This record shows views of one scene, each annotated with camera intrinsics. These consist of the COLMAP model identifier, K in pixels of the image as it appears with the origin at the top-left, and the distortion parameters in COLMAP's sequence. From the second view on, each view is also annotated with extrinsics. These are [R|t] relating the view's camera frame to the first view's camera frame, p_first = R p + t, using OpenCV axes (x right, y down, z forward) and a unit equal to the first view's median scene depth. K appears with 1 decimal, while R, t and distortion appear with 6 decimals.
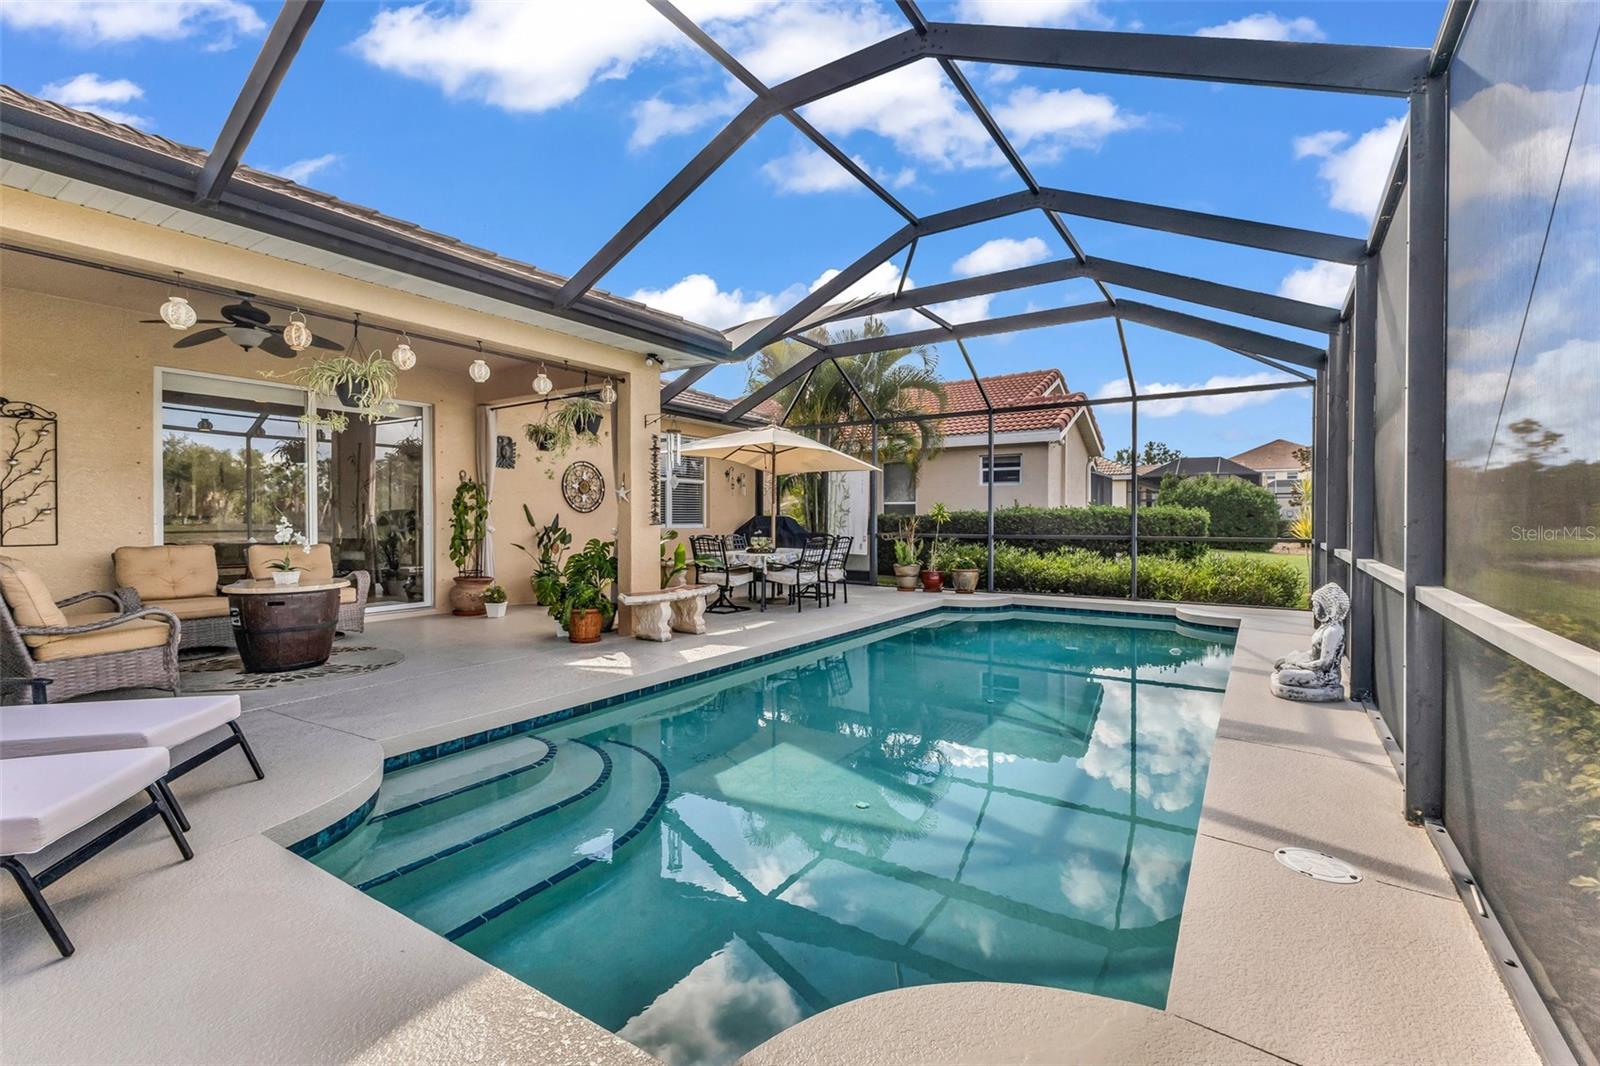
lens RADIAL K [[704.9, 0, 797.8], [0, 704.9, 527.1], [0, 0, 1]] dist [-0.001087, -0.000091]
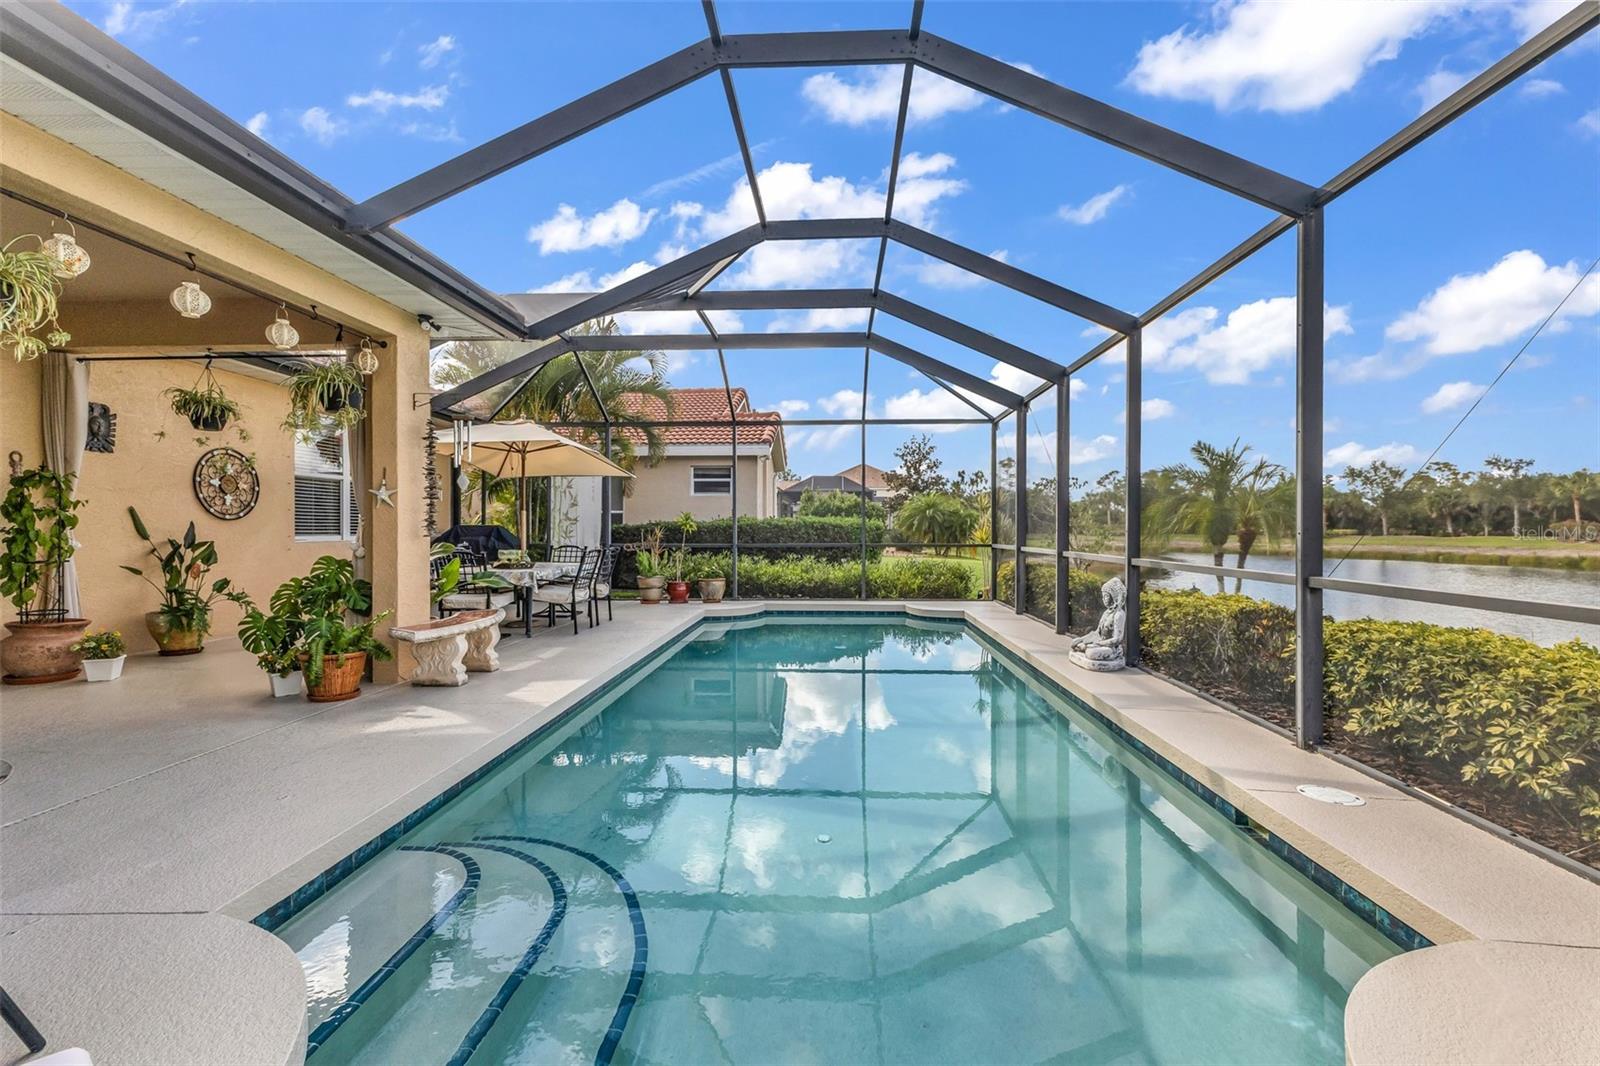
lens RADIAL K [[692.0, 0, 814.7], [0, 692.0, 530.4], [0, 0, 1]] dist [0.003203, 0.000235]
pose [[0.854966, -0.002704, 0.518677, -0.181541], [0.007467, 0.999947, -0.007097, -0.000763], [-0.518631, 0.009941, 0.854941, 0.099801]]
